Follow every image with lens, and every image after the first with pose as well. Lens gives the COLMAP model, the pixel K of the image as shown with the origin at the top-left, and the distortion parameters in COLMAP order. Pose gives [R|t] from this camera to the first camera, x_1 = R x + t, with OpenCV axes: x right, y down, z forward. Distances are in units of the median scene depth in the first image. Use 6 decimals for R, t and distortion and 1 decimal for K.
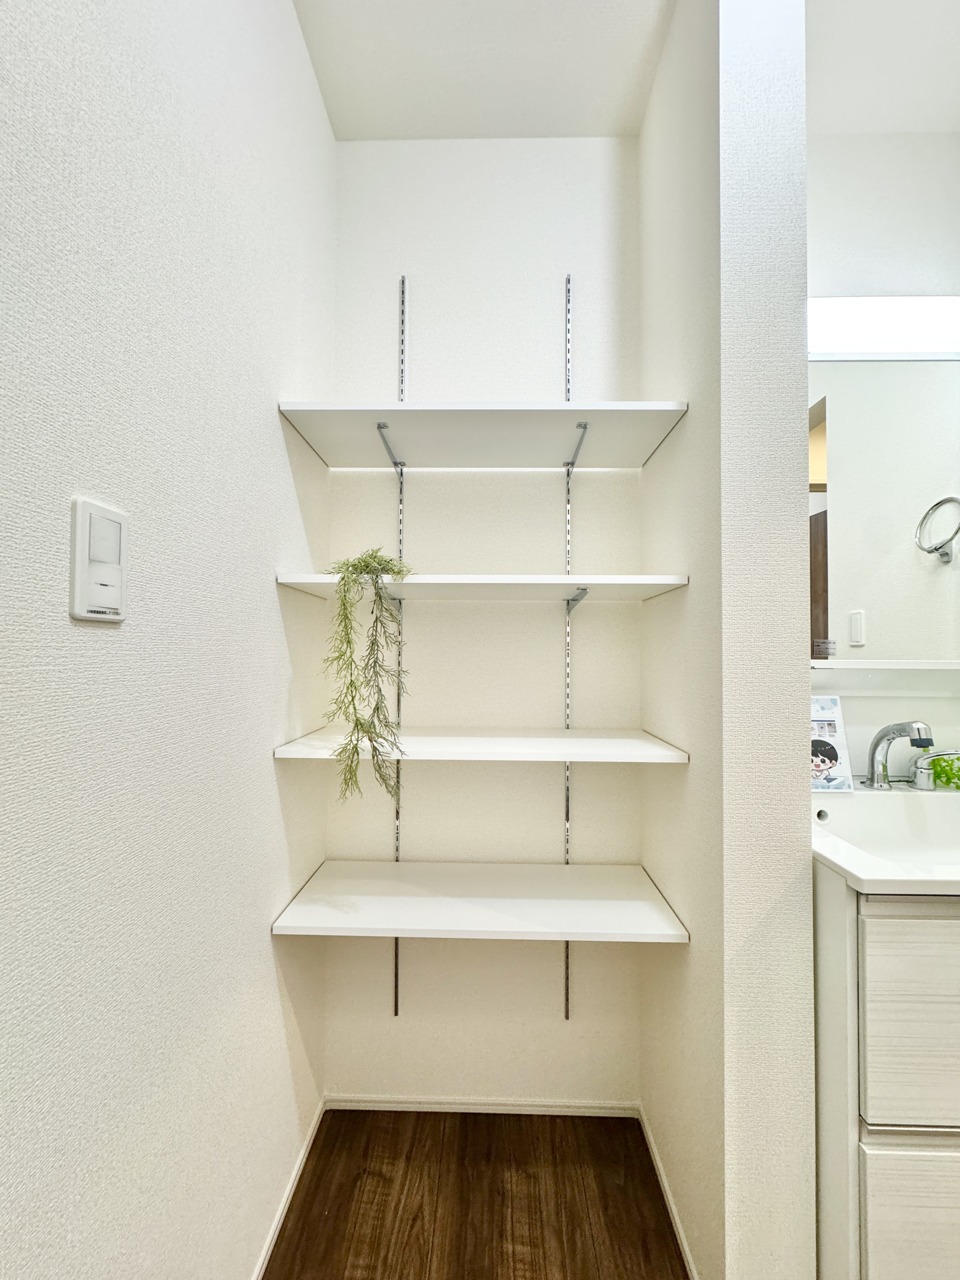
lens RADIAL K [[508.5, 0, 483.7], [0, 508.5, 641.8], [0, 0, 1]] dist [-0.002210, -0.000059]
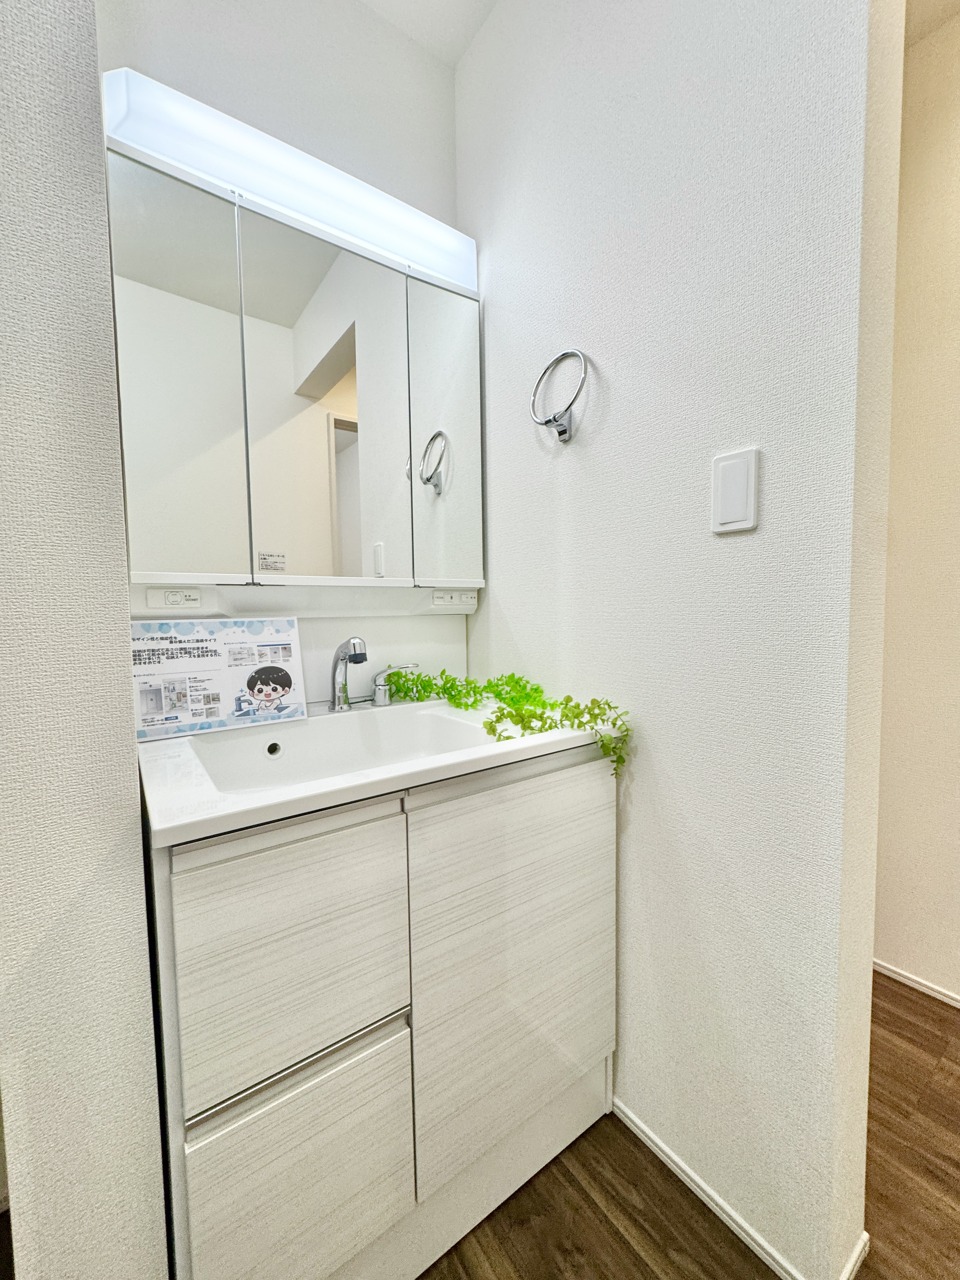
lens RADIAL K [[508.5, 0, 467.6], [0, 508.5, 641.3], [0, 0, 1]] dist [-0.002210, -0.000059]
pose [[0.827326, -0.060838, 0.558418, 0.453357], [0.010935, 0.995674, 0.092275, 0.071400], [-0.561616, -0.070235, 0.824412, 0.077696]]
